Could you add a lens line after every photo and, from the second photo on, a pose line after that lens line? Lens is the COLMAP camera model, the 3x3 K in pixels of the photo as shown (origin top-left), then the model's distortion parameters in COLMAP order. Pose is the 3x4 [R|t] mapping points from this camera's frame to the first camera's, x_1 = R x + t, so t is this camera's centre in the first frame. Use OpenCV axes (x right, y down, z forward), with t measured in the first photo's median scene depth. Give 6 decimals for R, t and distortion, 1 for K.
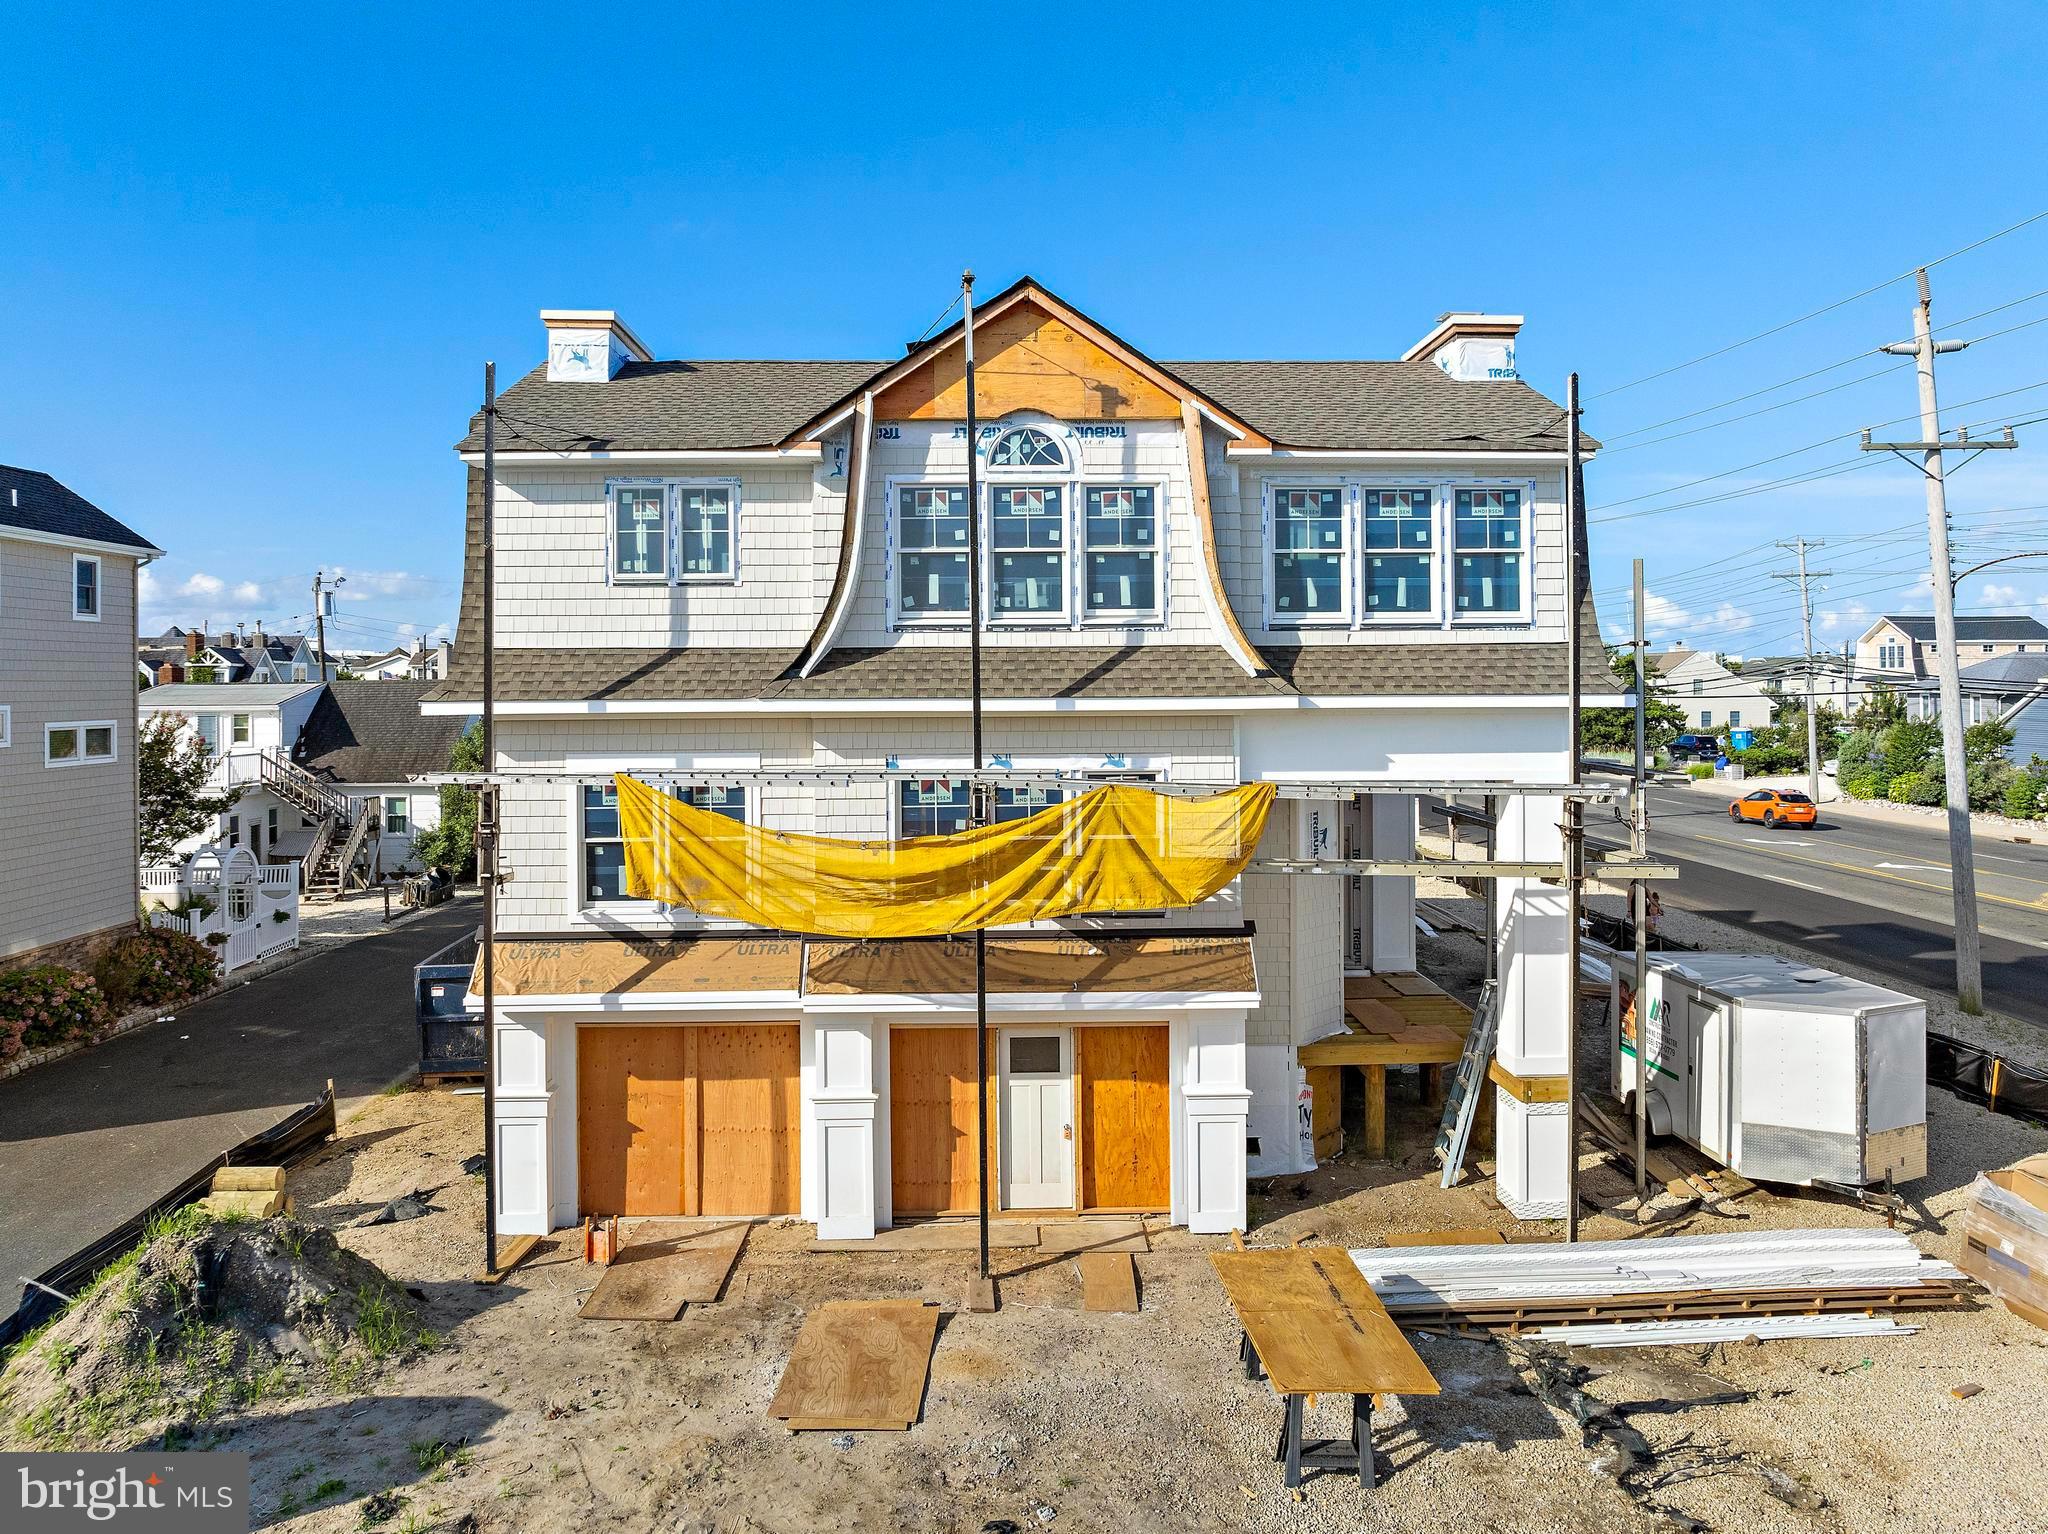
lens RADIAL K [[1474.3, 0, 1032.8], [0, 1474.3, 685.8], [0, 0, 1]] dist [-0.040763, 0.004312]
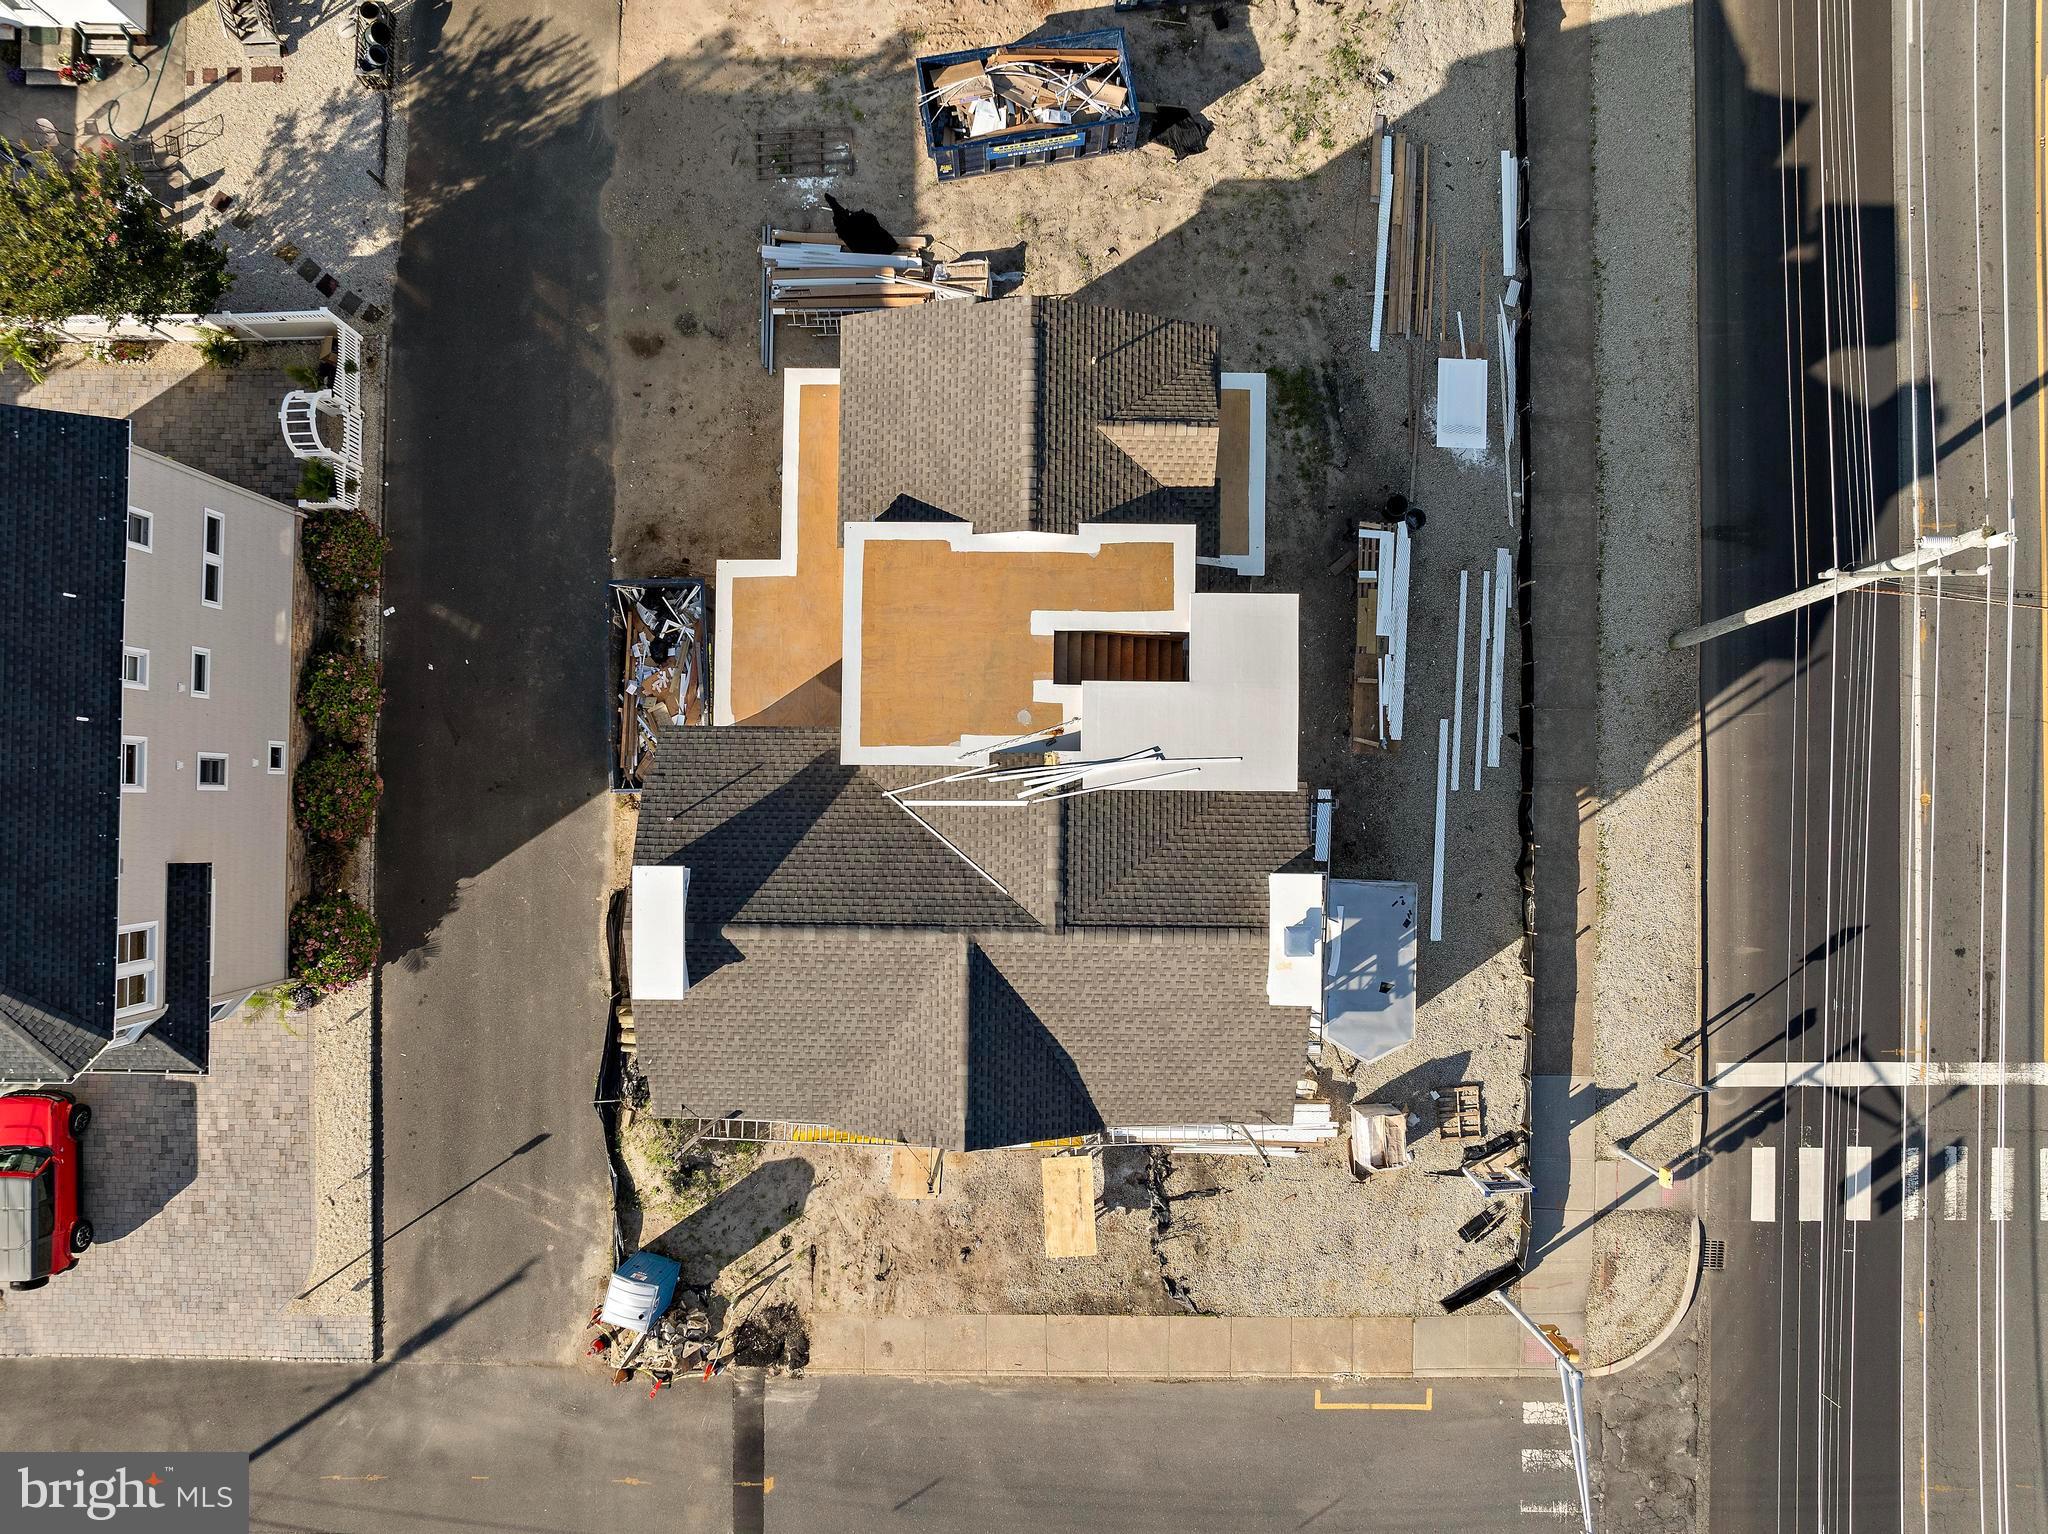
lens RADIAL K [[1438.9, 0, 1024.0], [0, 1438.9, 767.0], [0, 0, 1]] dist [-0.037563, 0.001872]
pose [[0.999192, 0.040071, 0.003183, 0.040413], [-0.003986, 0.019984, 0.999792, -1.895436], [0.039999, -0.998997, 0.020128, 1.376725]]
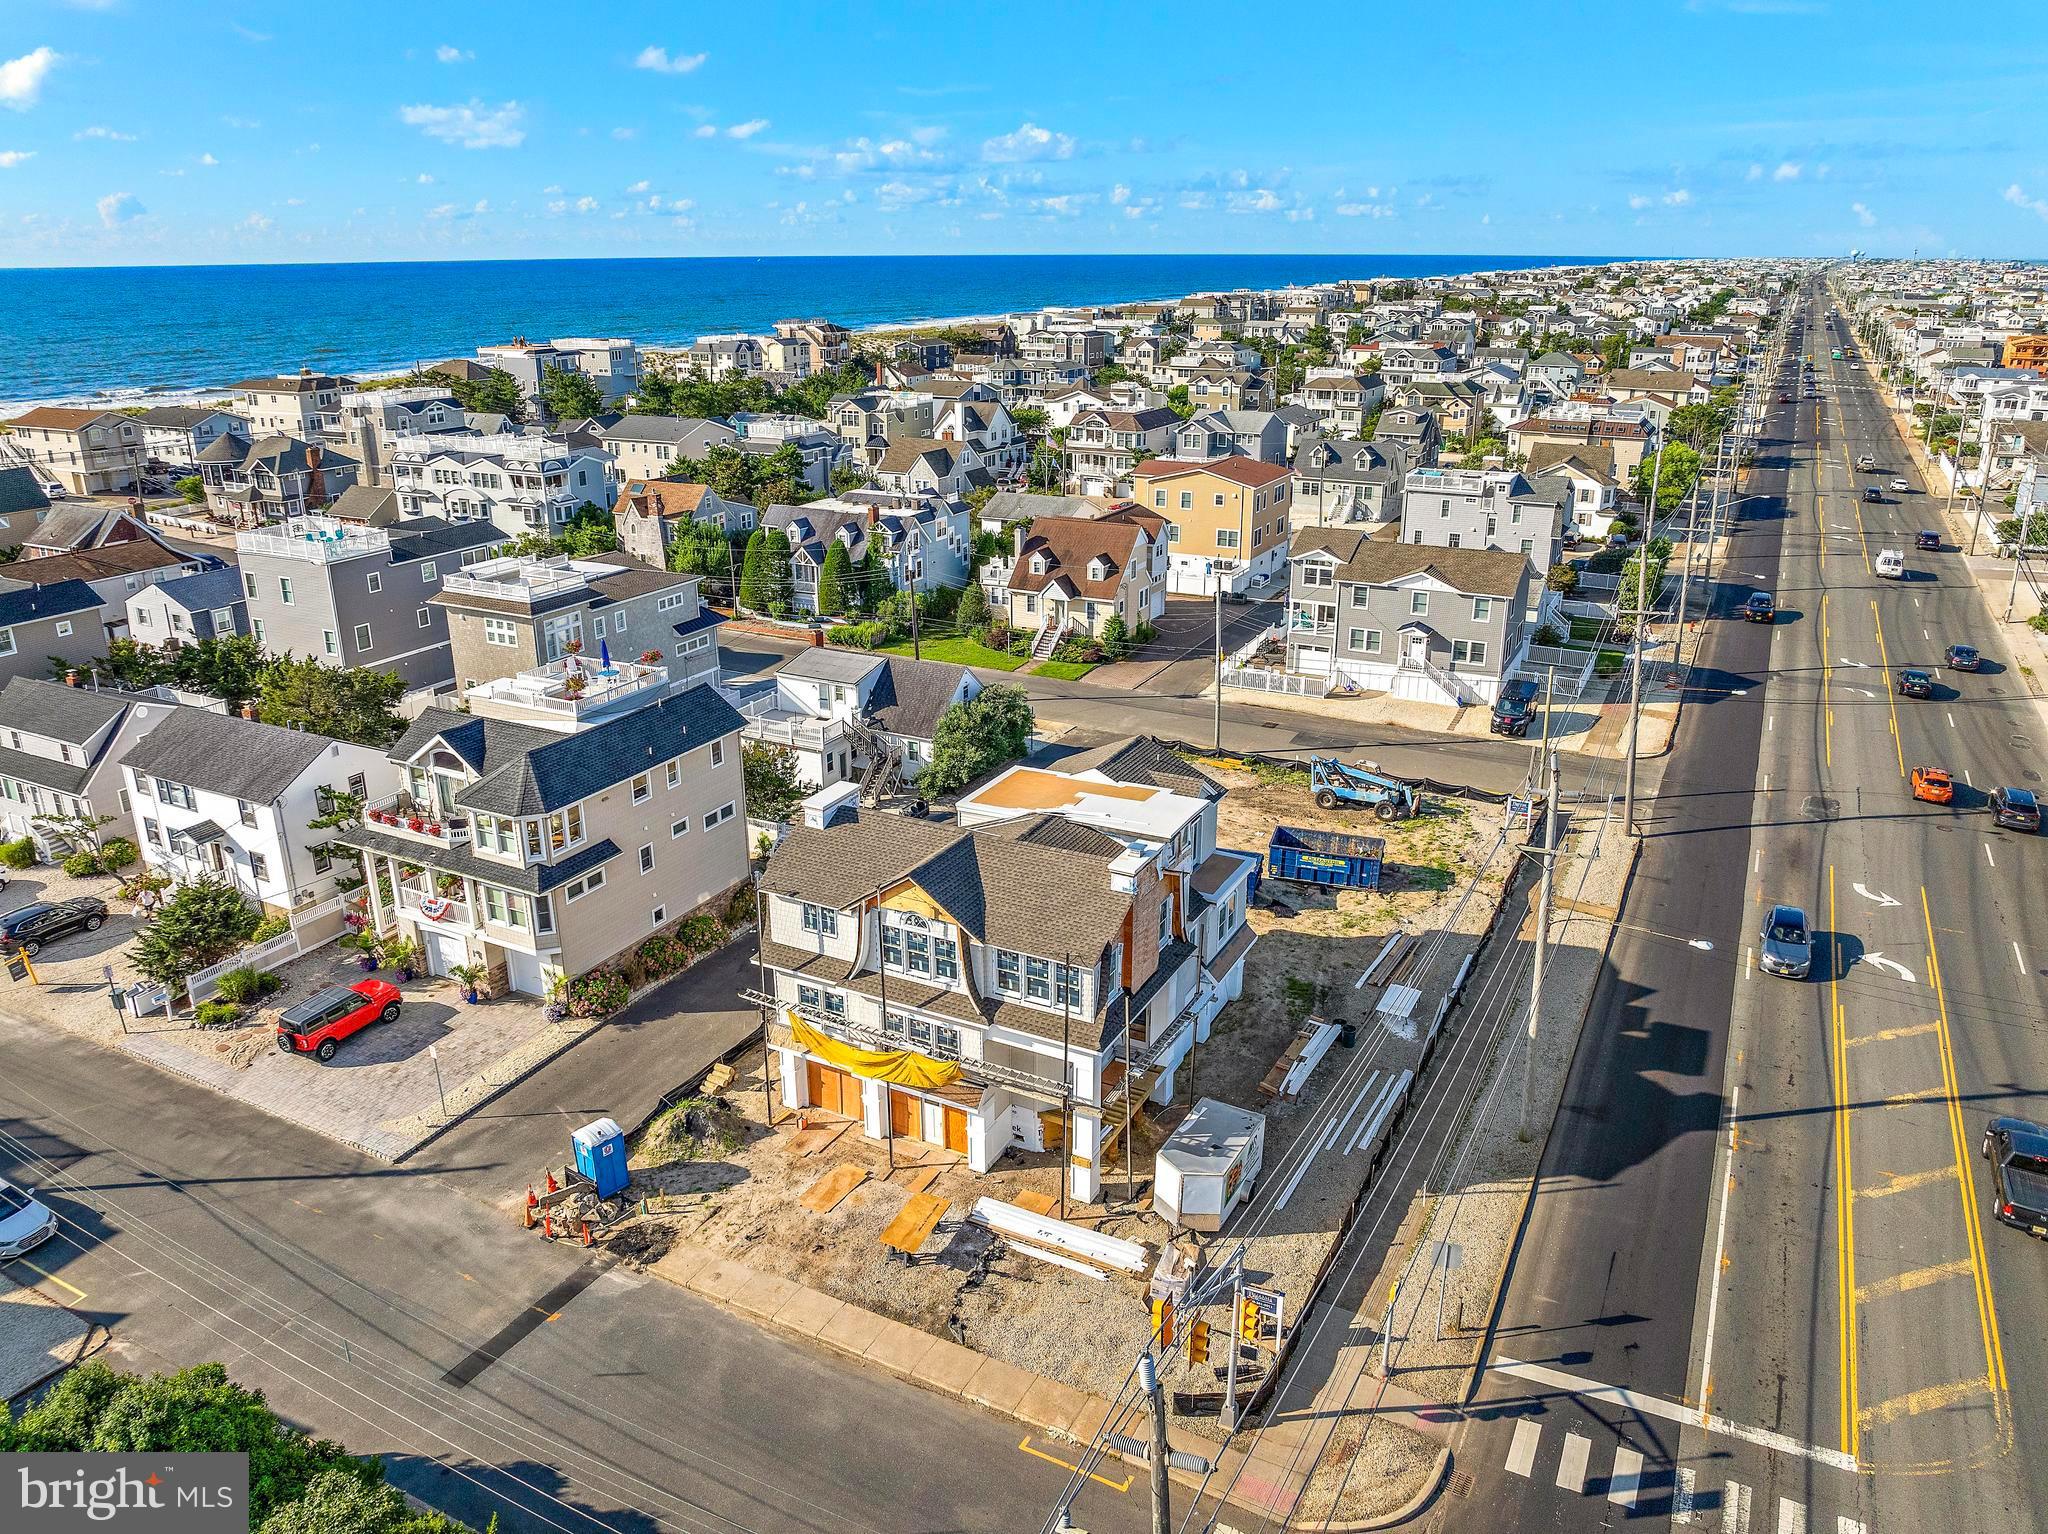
lens RADIAL K [[1438.9, 0, 1024.0], [0, 1438.9, 767.0], [0, 0, 1]] dist [-0.037563, 0.001872]
pose [[0.871425, 0.167911, -0.460895, 1.419535], [-0.000441, 0.939856, 0.341570, -1.399768], [0.490528, -0.297450, 0.819088, -1.103975]]
